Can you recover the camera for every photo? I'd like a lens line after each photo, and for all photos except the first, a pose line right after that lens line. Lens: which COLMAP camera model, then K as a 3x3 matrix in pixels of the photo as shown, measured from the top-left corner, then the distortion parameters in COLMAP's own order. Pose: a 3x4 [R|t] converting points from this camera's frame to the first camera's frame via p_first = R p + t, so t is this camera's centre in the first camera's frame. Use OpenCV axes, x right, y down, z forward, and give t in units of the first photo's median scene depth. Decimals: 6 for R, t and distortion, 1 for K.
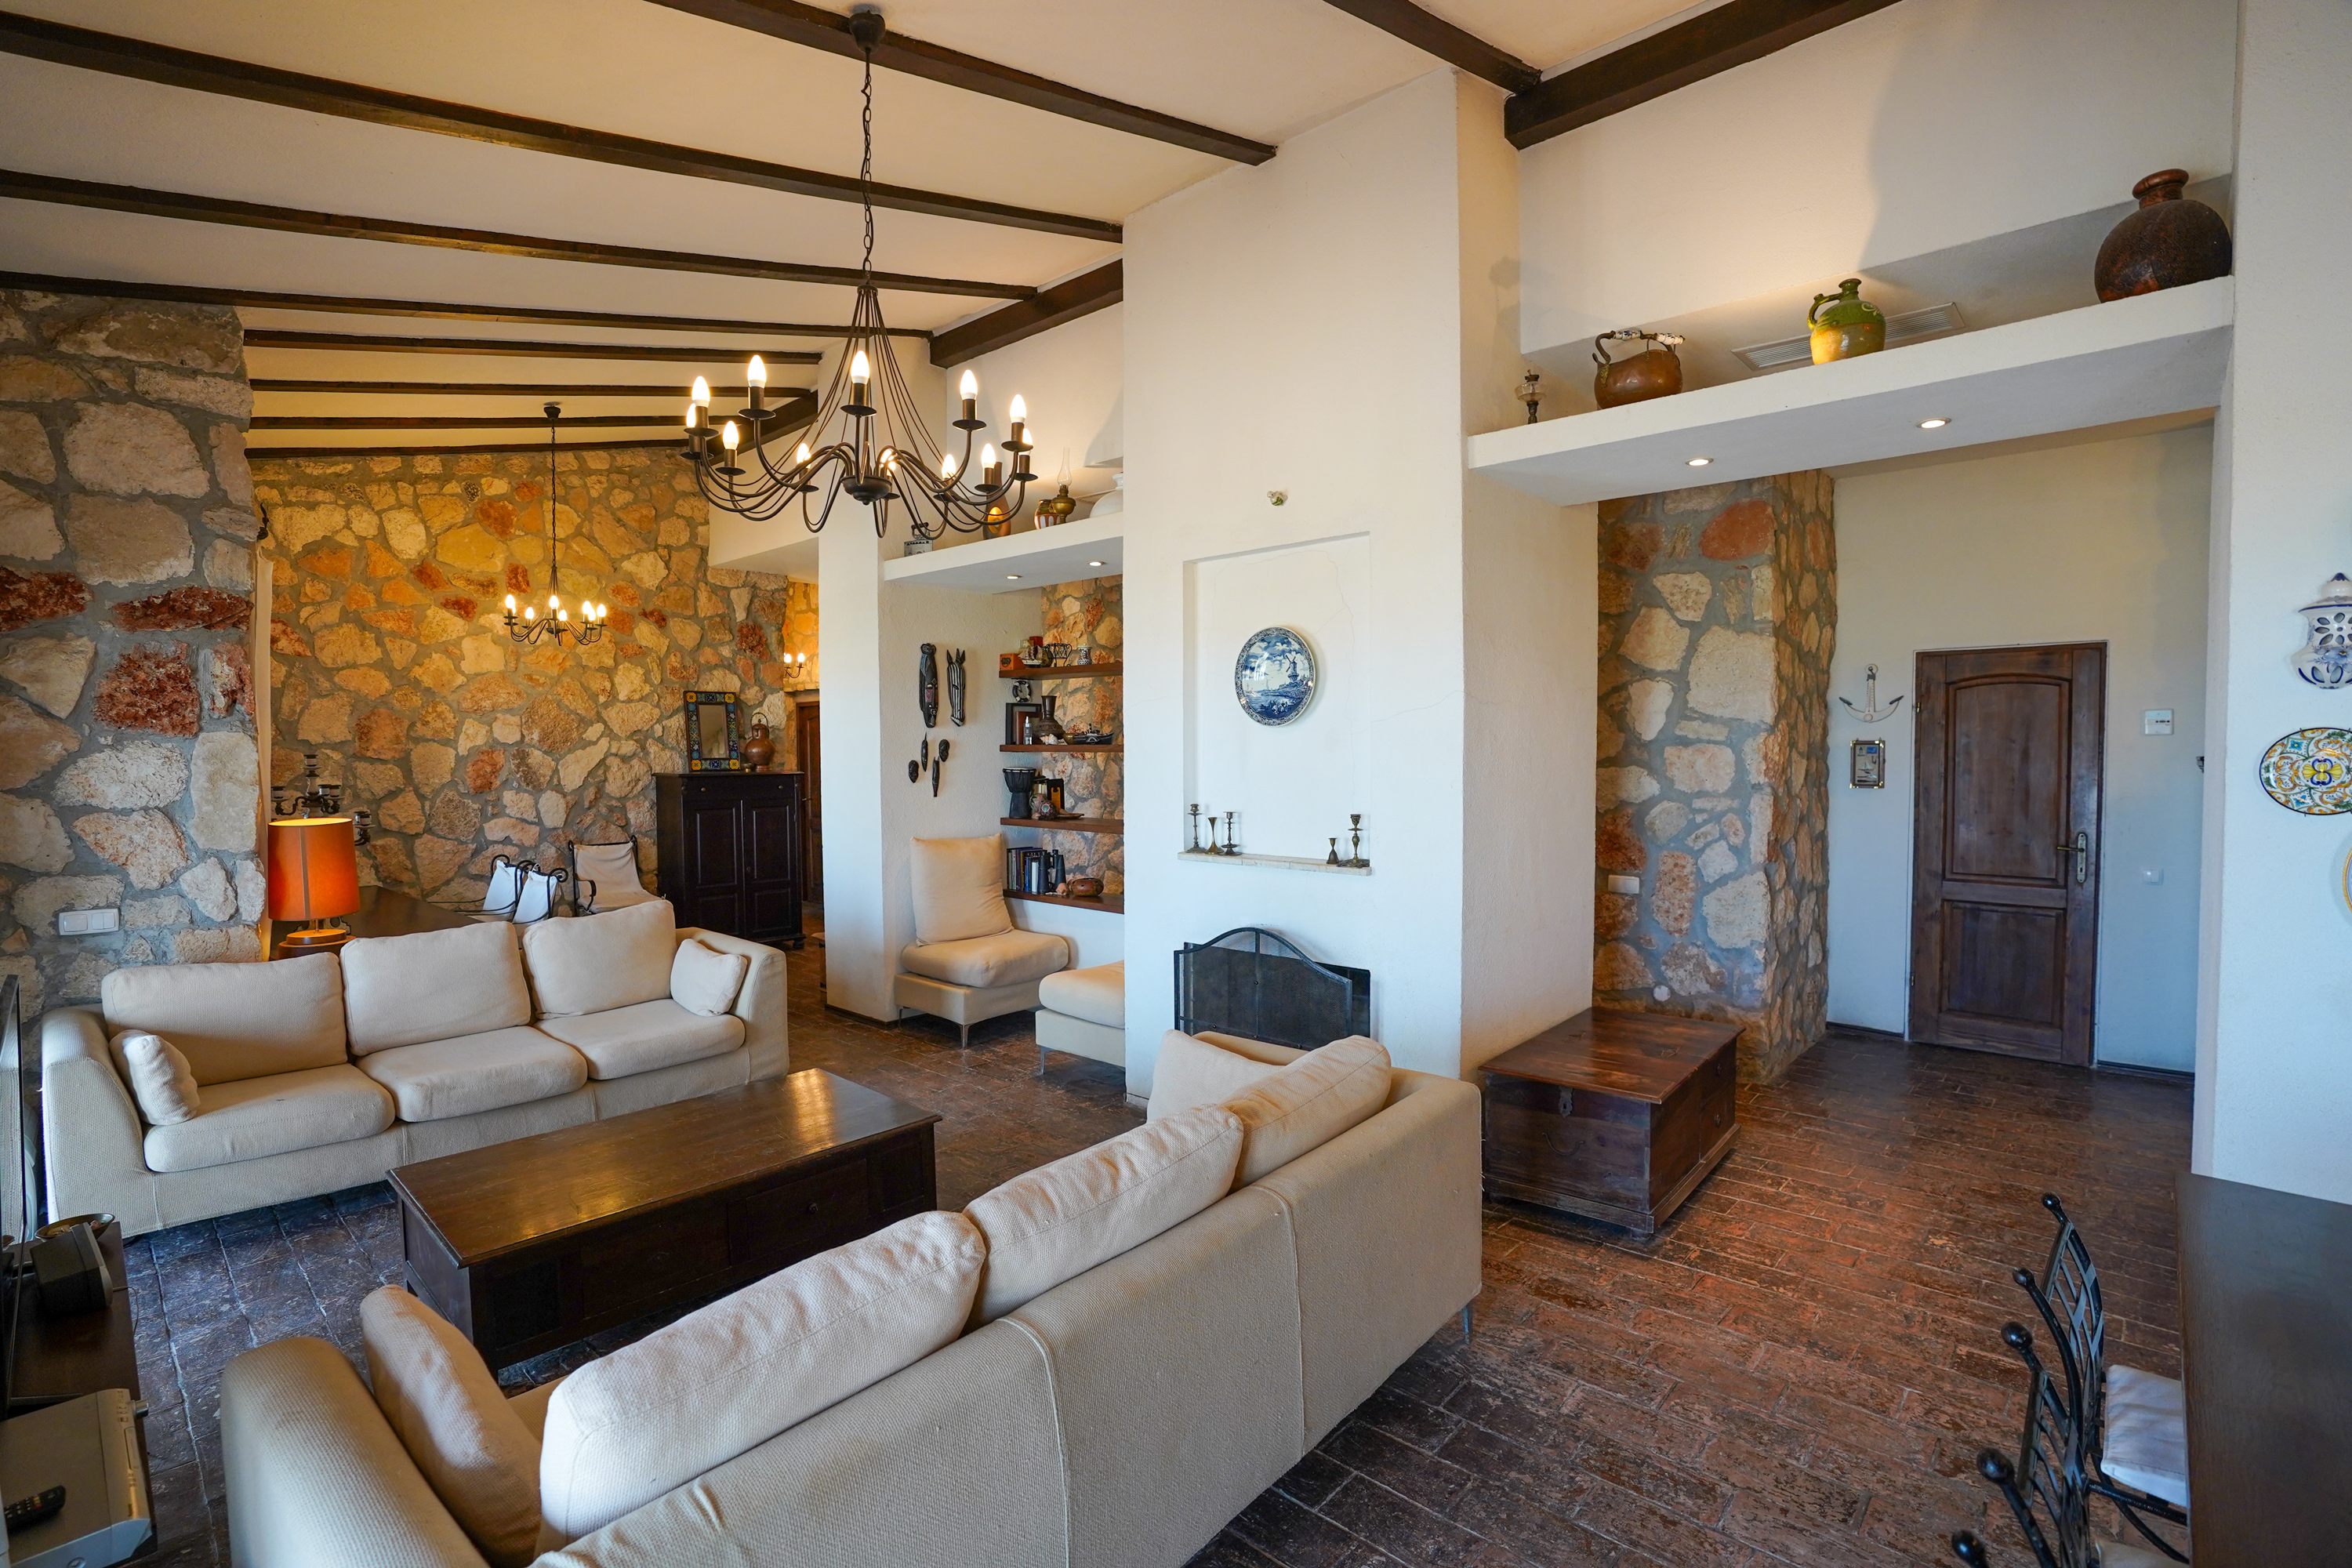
lens RADIAL K [[1083.6, 0, 1158.4], [0, 1083.6, 785.5], [0, 0, 1]] dist [-0.060009, 0.024155]
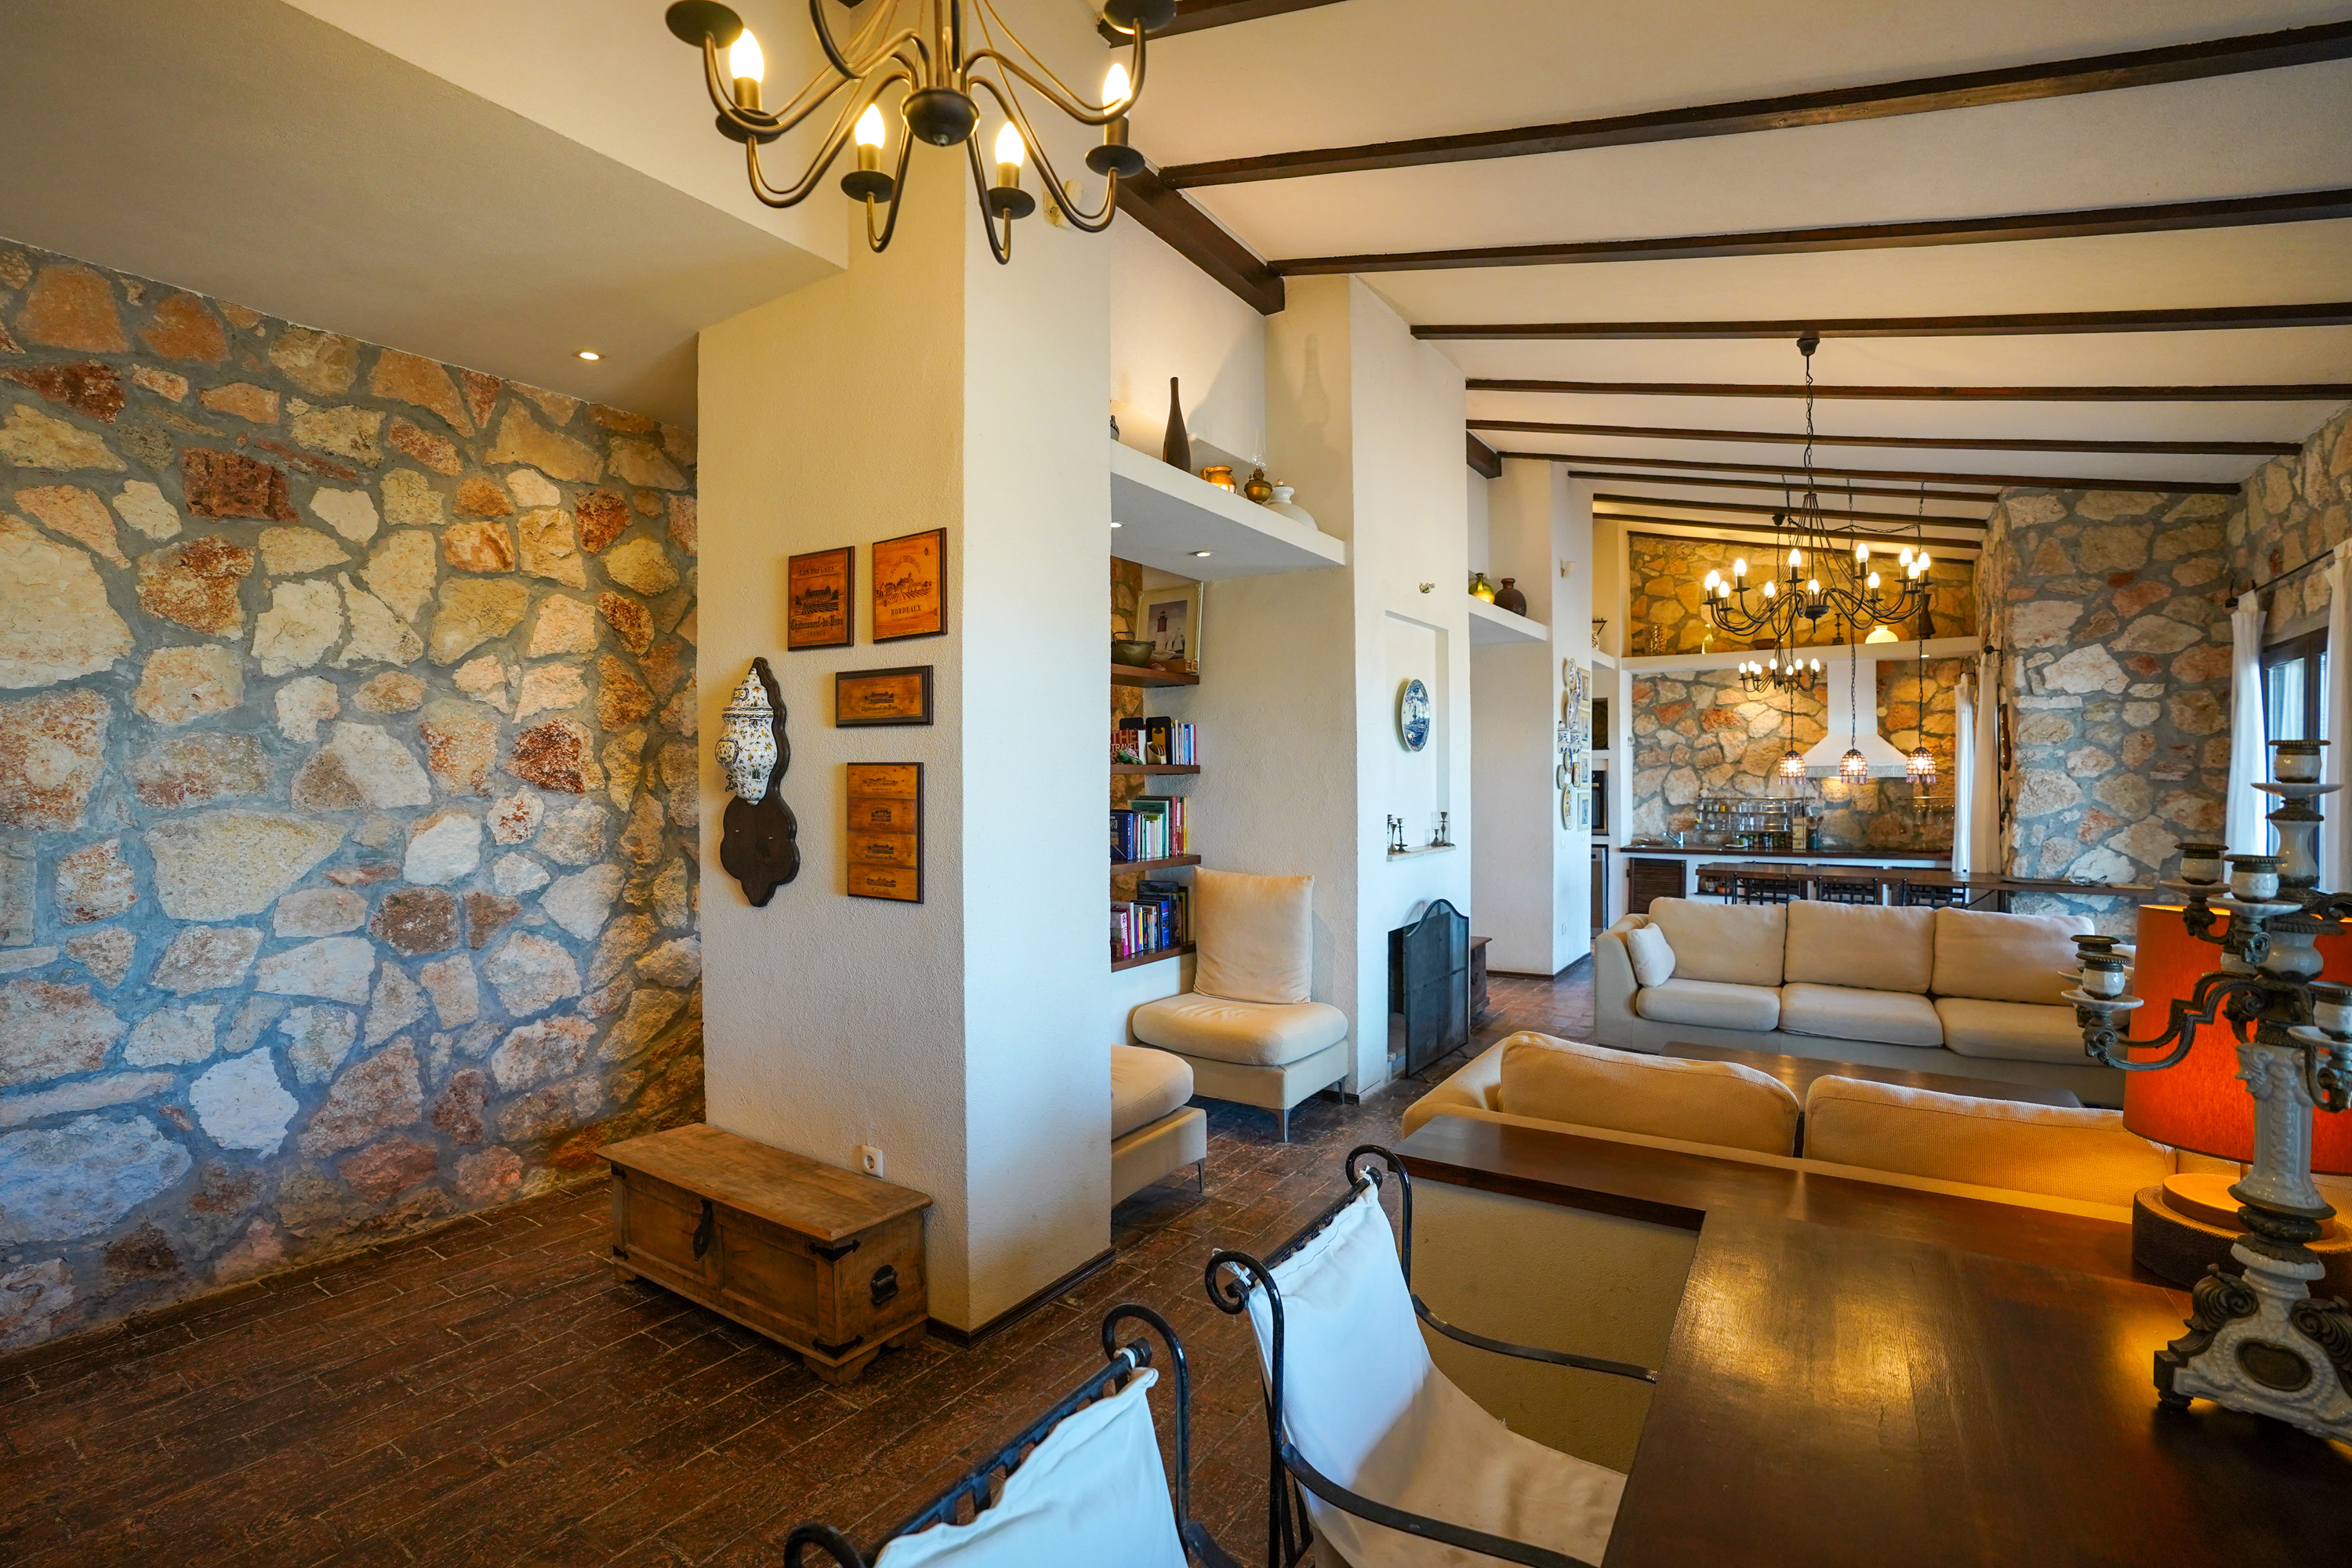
lens RADIAL K [[1086.4, 0, 1161.4], [0, 1086.4, 786.2], [0, 0, 1]] dist [-0.059622, 0.024423]
pose [[-0.161491, -0.000896, 0.986874, -0.750475], [0.043993, 0.998999, 0.008106, -0.023586], [-0.985893, 0.044724, -0.161290, 0.974970]]
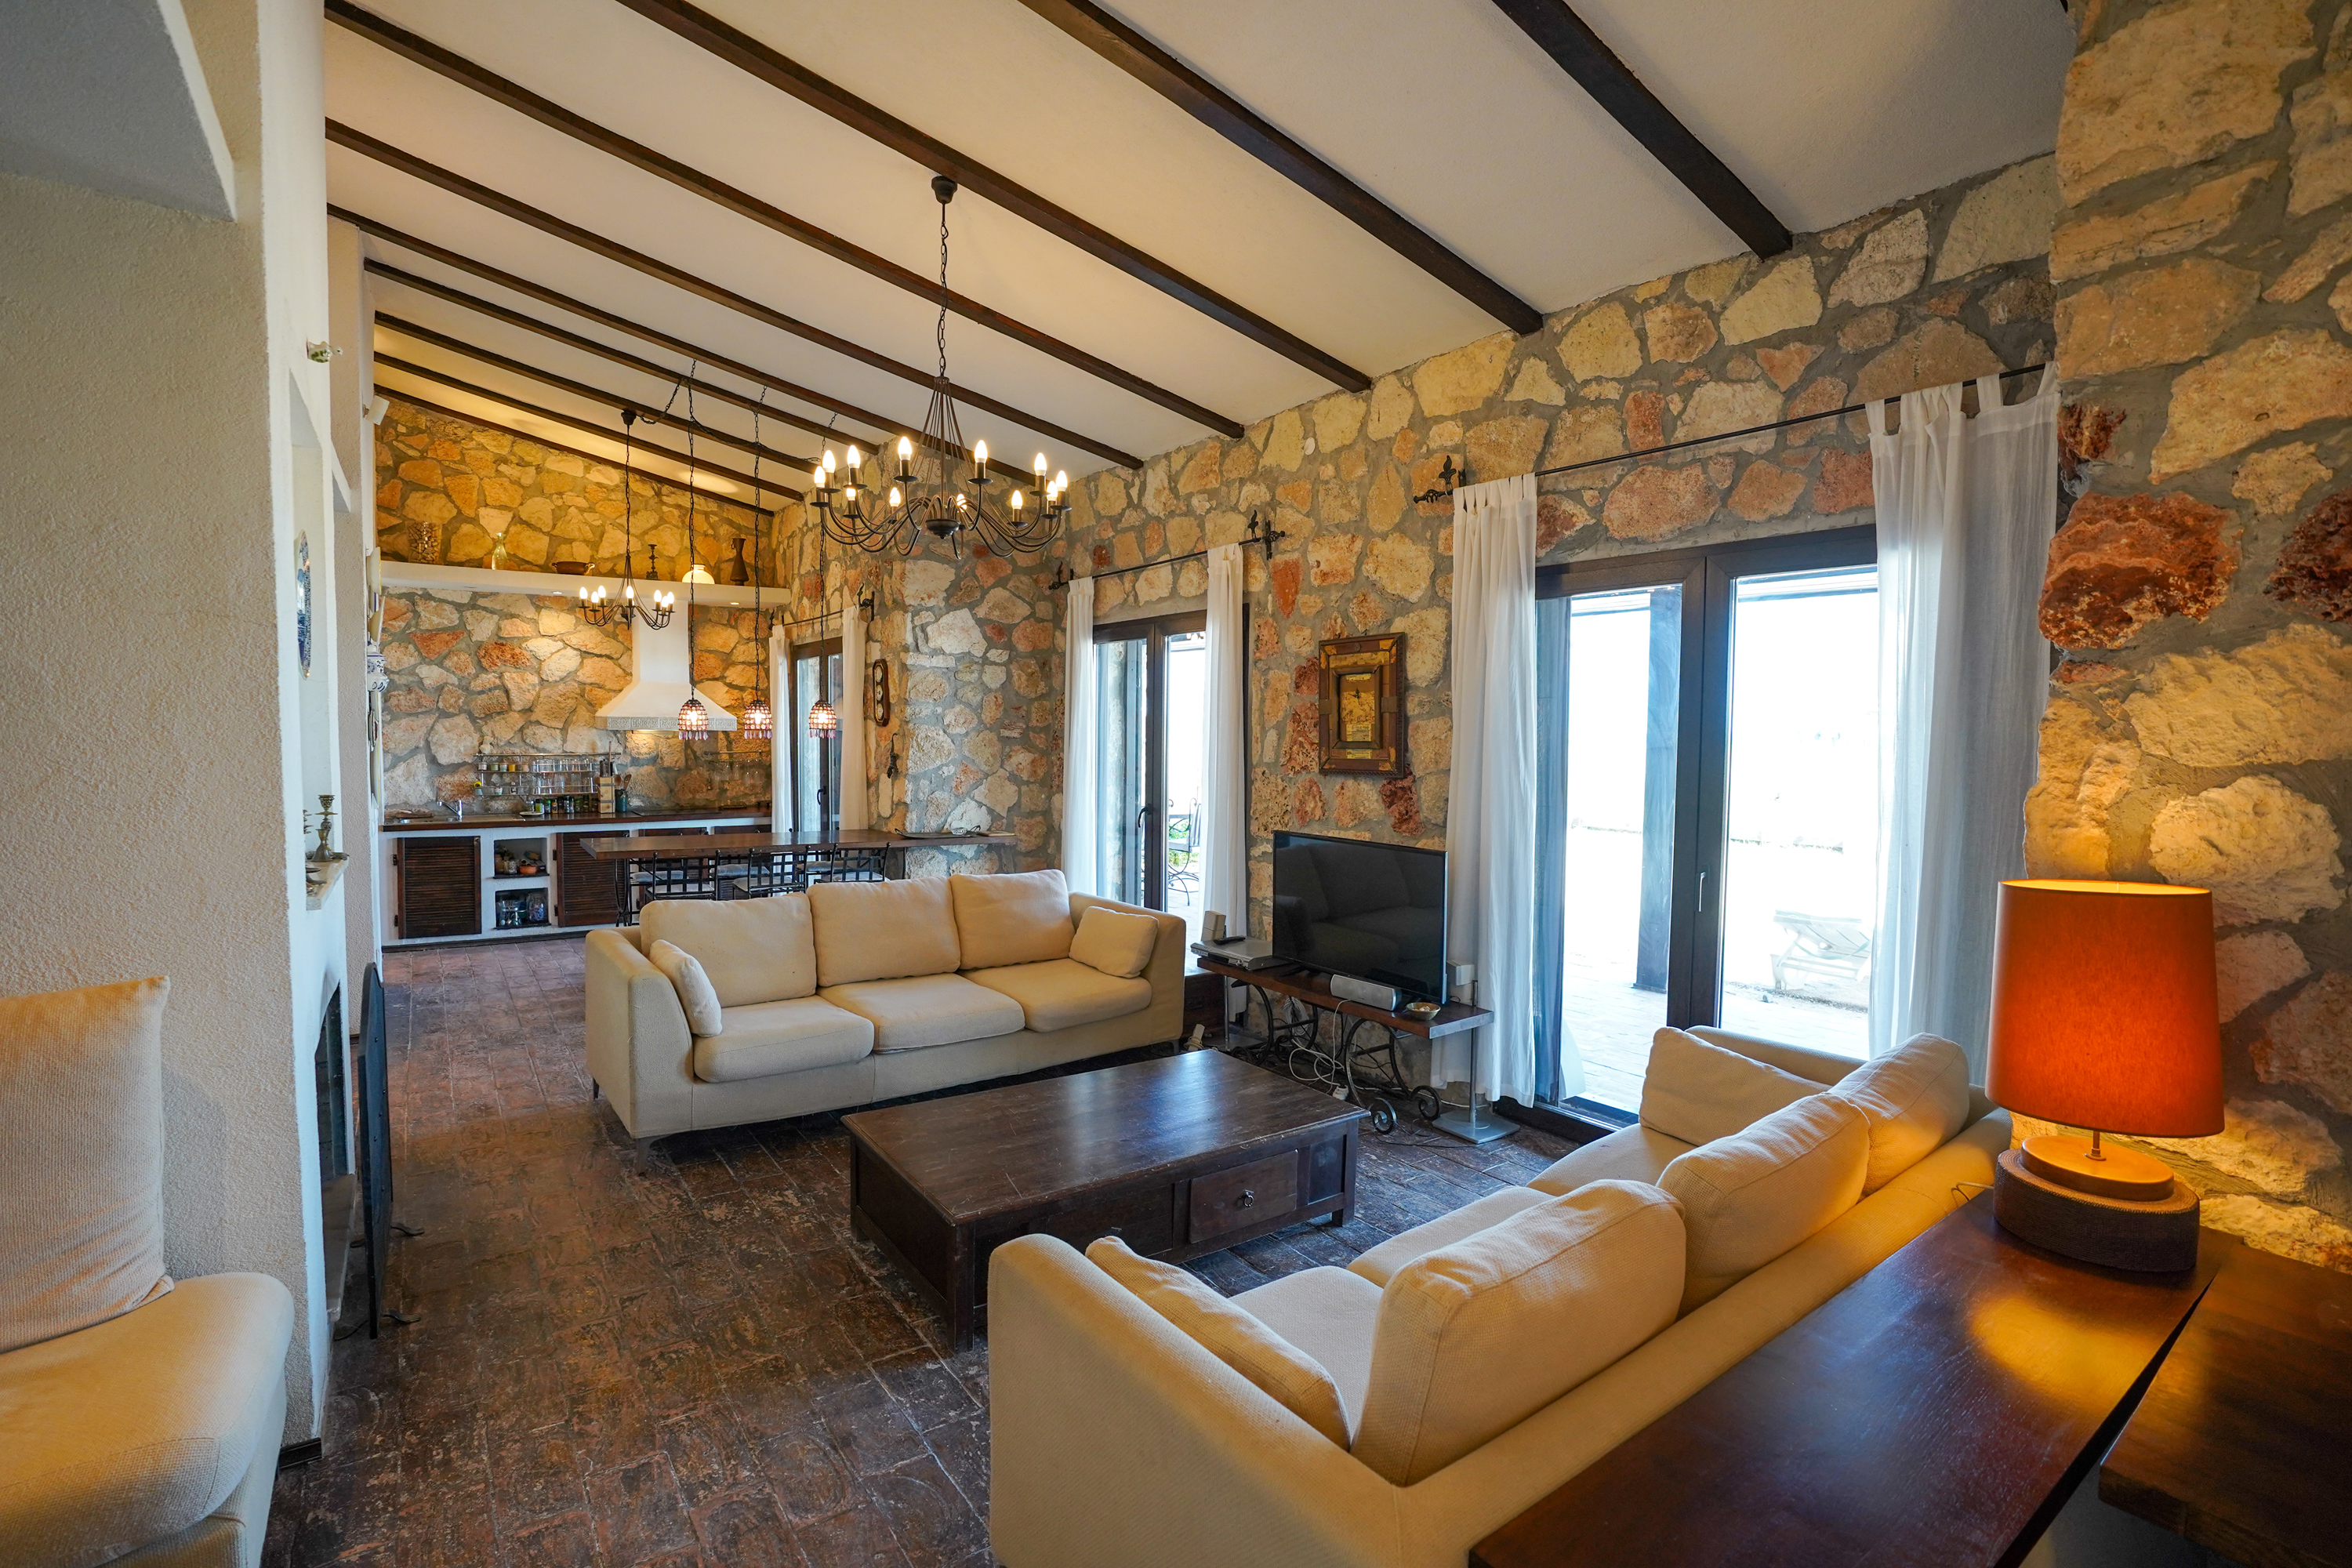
lens RADIAL K [[1082.7, 0, 1165.5], [0, 1082.7, 787.6], [0, 0, 1]] dist [-0.070984, 0.027867]
pose [[-0.979672, -0.015431, 0.200014, -0.346845], [0.002549, 0.995999, 0.089326, -0.027658], [-0.200592, 0.088020, -0.975713, 0.971958]]
